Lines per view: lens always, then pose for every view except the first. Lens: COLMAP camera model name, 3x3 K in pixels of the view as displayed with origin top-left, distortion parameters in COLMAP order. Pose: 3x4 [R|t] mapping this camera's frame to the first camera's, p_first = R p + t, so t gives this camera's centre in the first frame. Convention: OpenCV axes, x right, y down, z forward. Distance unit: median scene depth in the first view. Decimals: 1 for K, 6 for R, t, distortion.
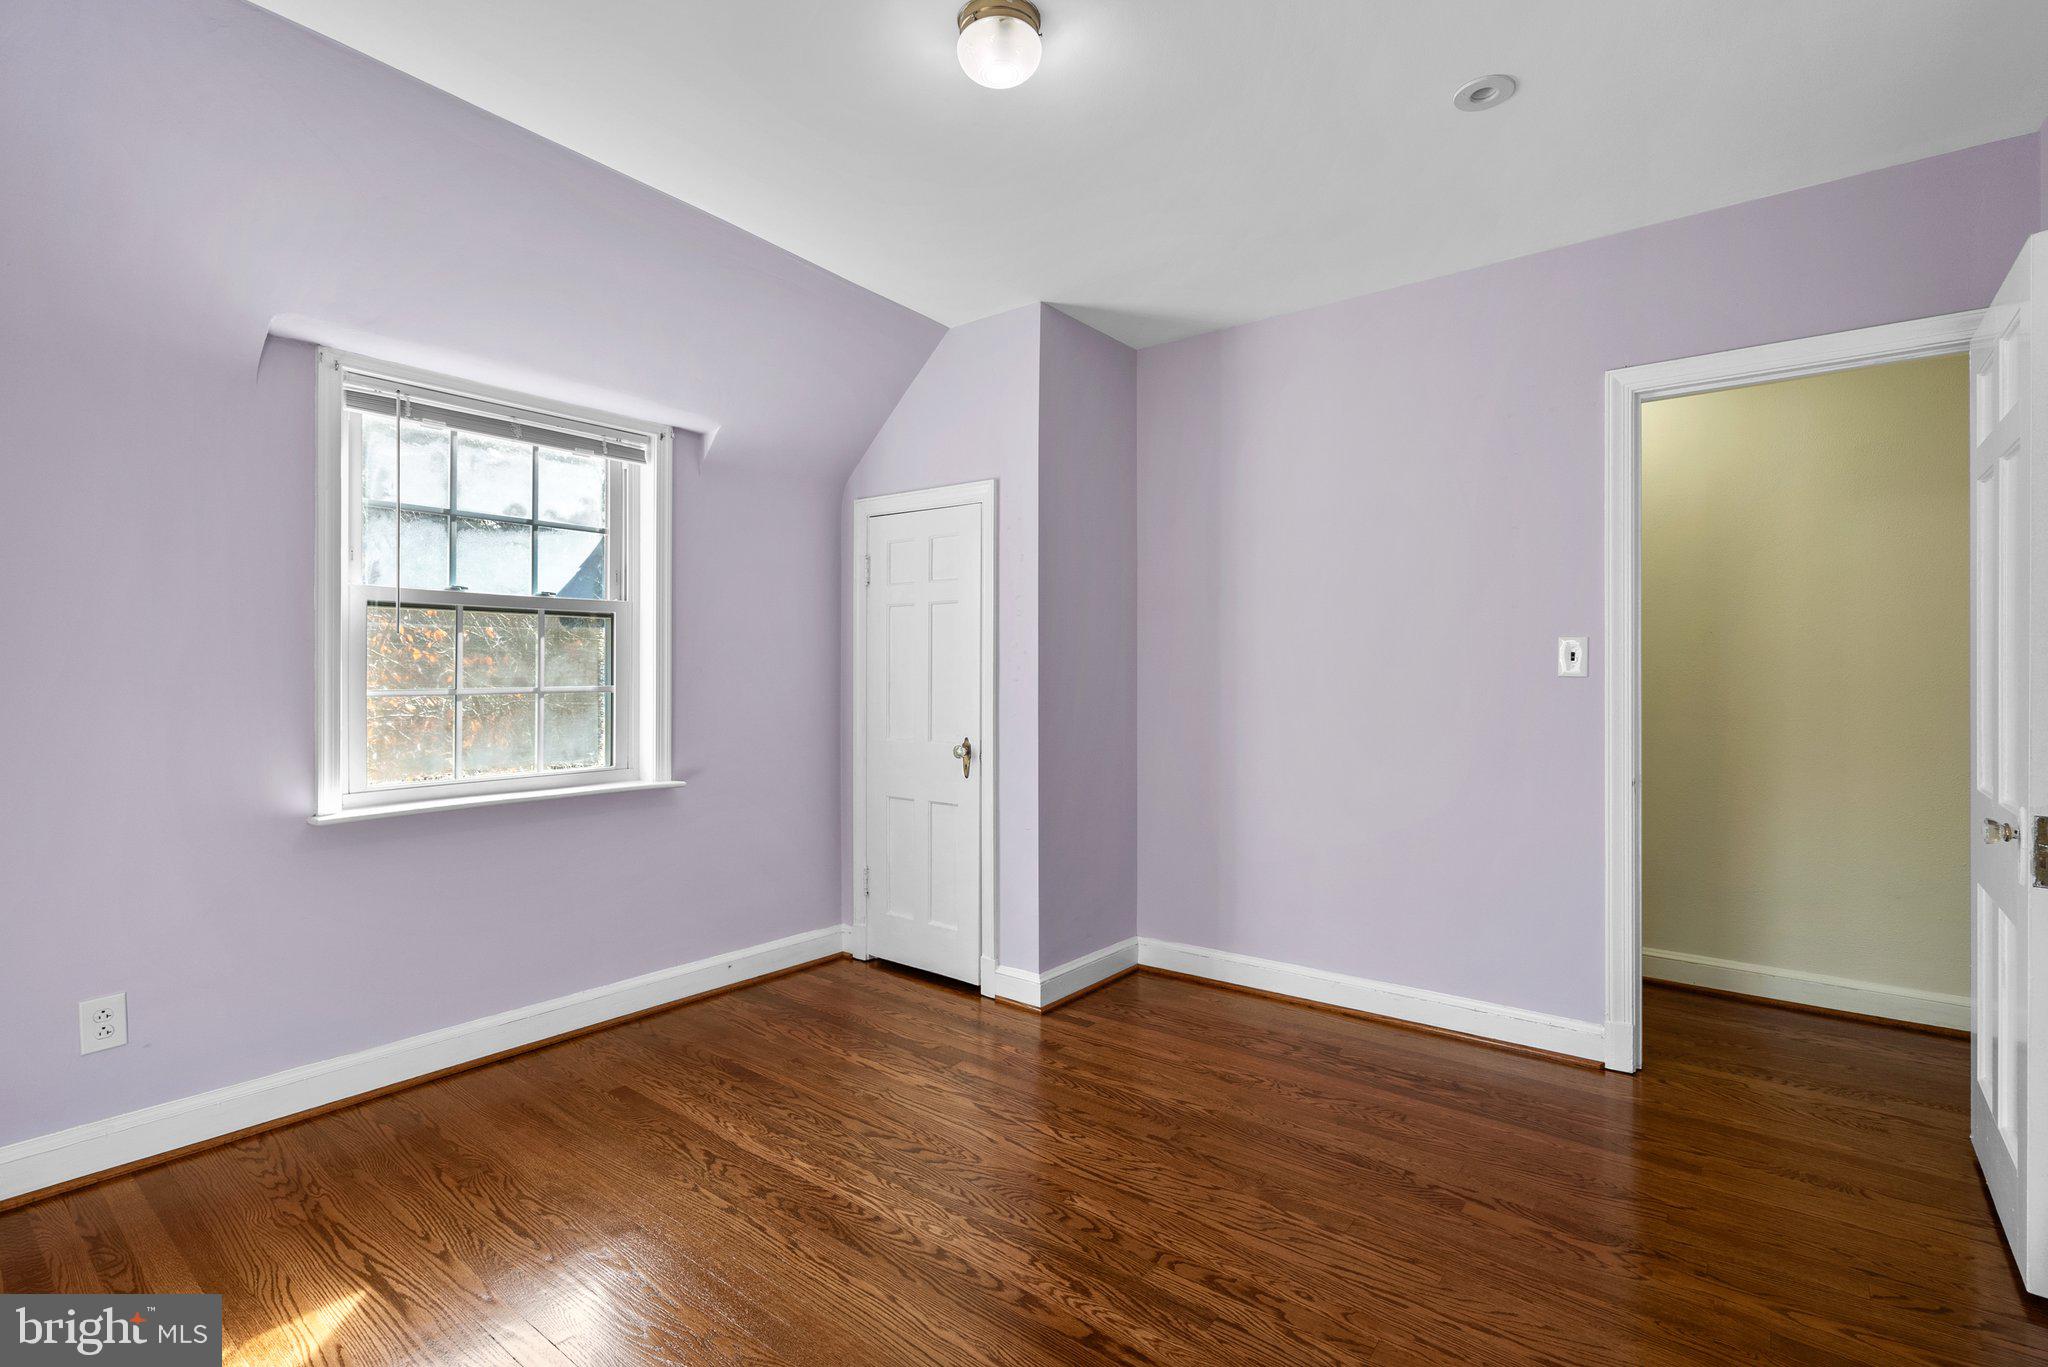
lens RADIAL K [[949.0, 0, 1014.4], [0, 949.0, 675.0], [0, 0, 1]] dist [-0.004146, -0.000805]
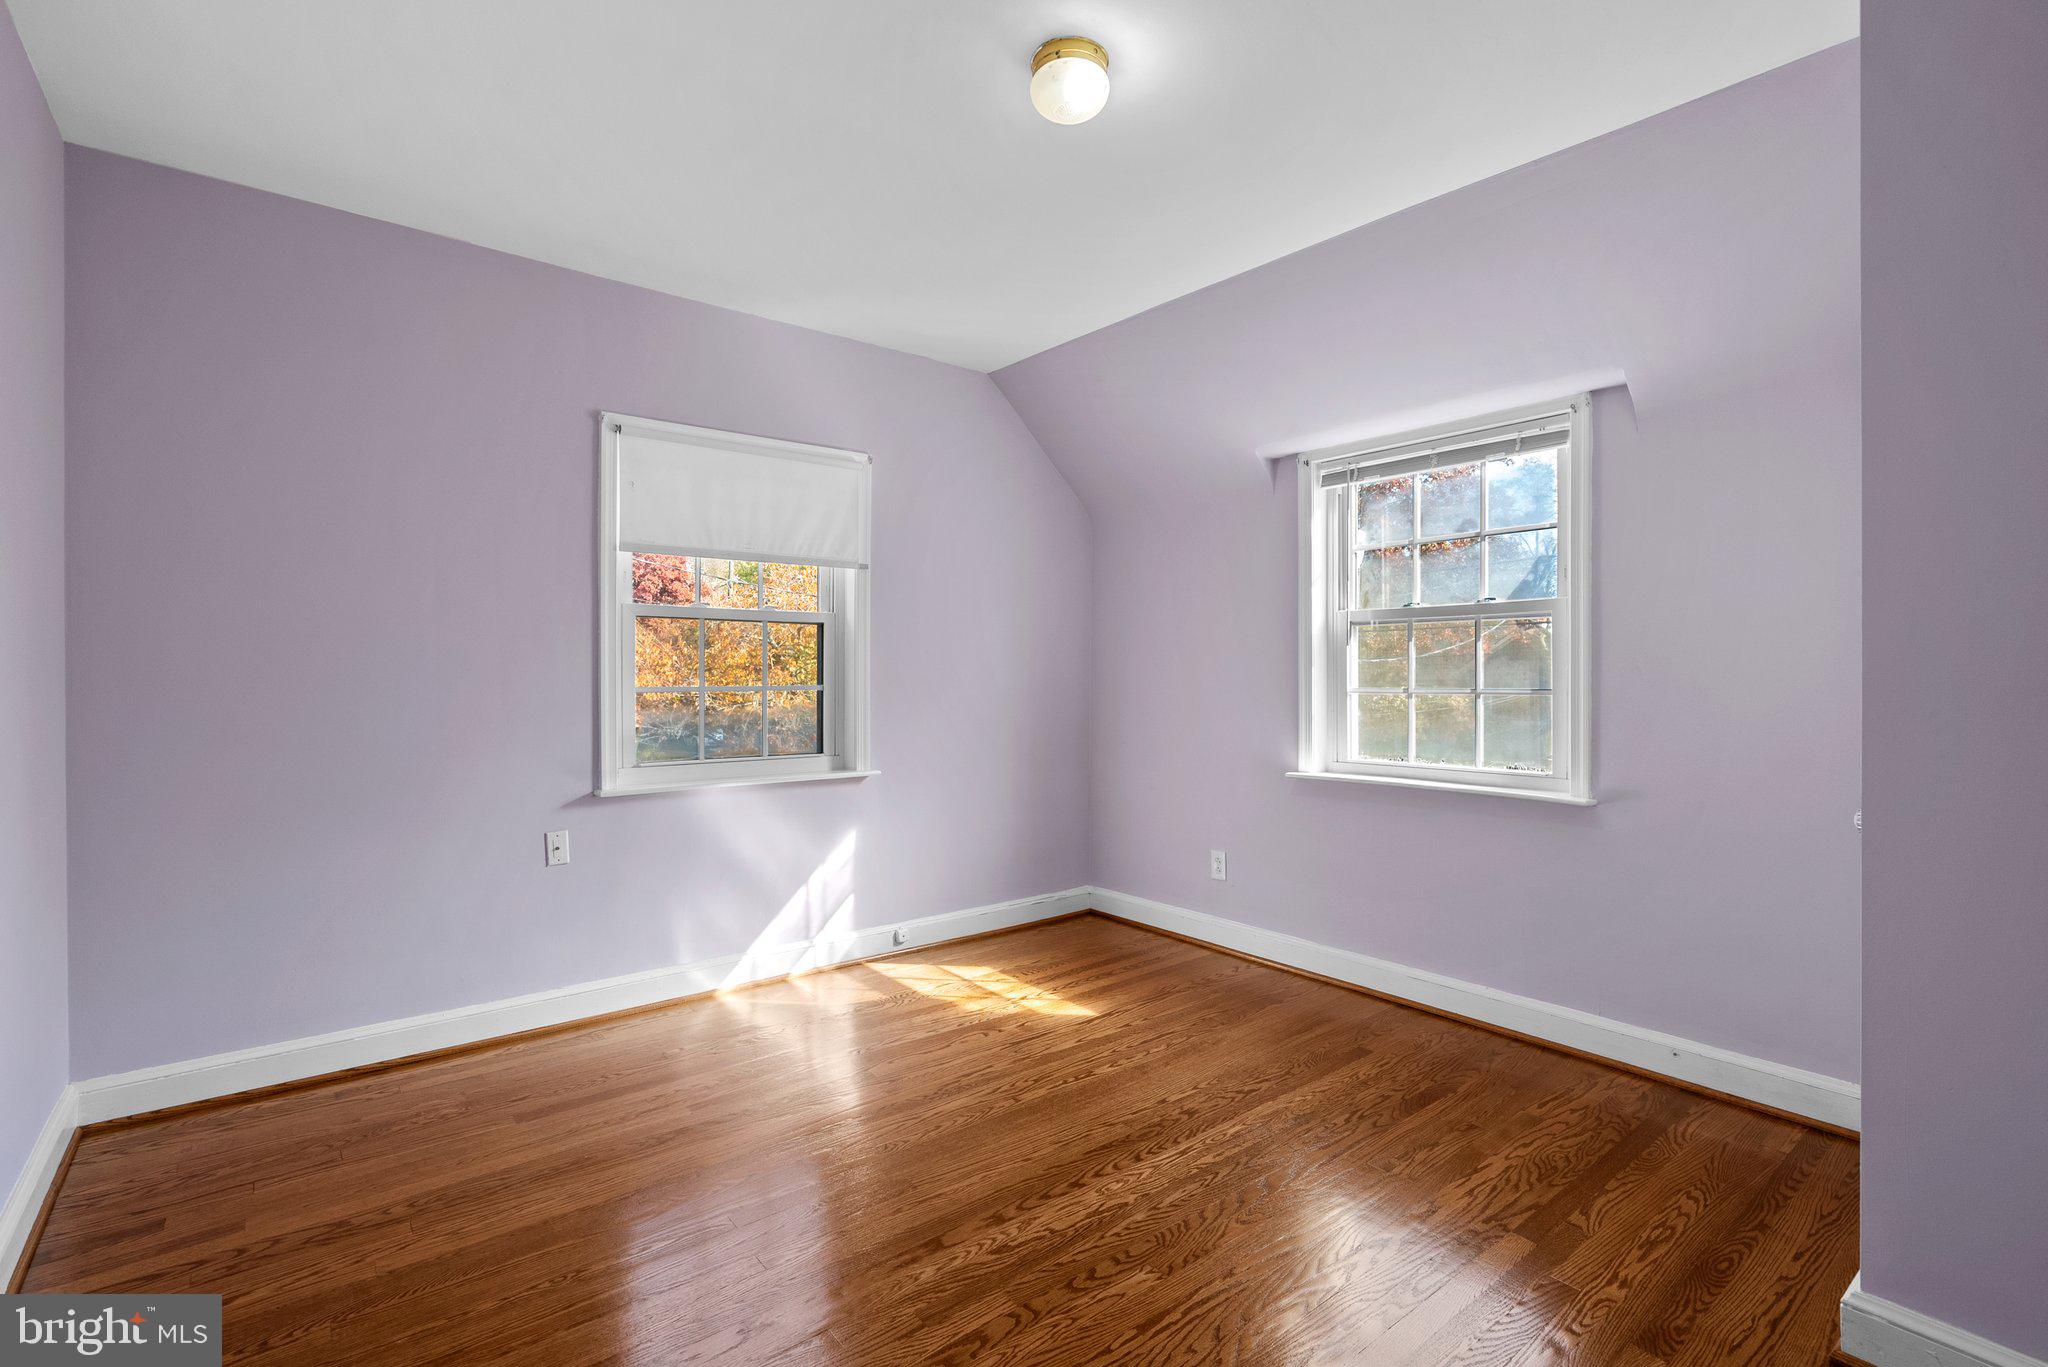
lens RADIAL K [[949.0, 0, 1025.3], [0, 949.0, 680.3], [0, 0, 1]] dist [-0.004146, -0.000805]
pose [[-0.236890, 0.003891, -0.971529, 0.791989], [-0.003201, 0.999983, 0.004785, 0.000242], [0.971531, 0.004243, -0.236873, 0.919249]]
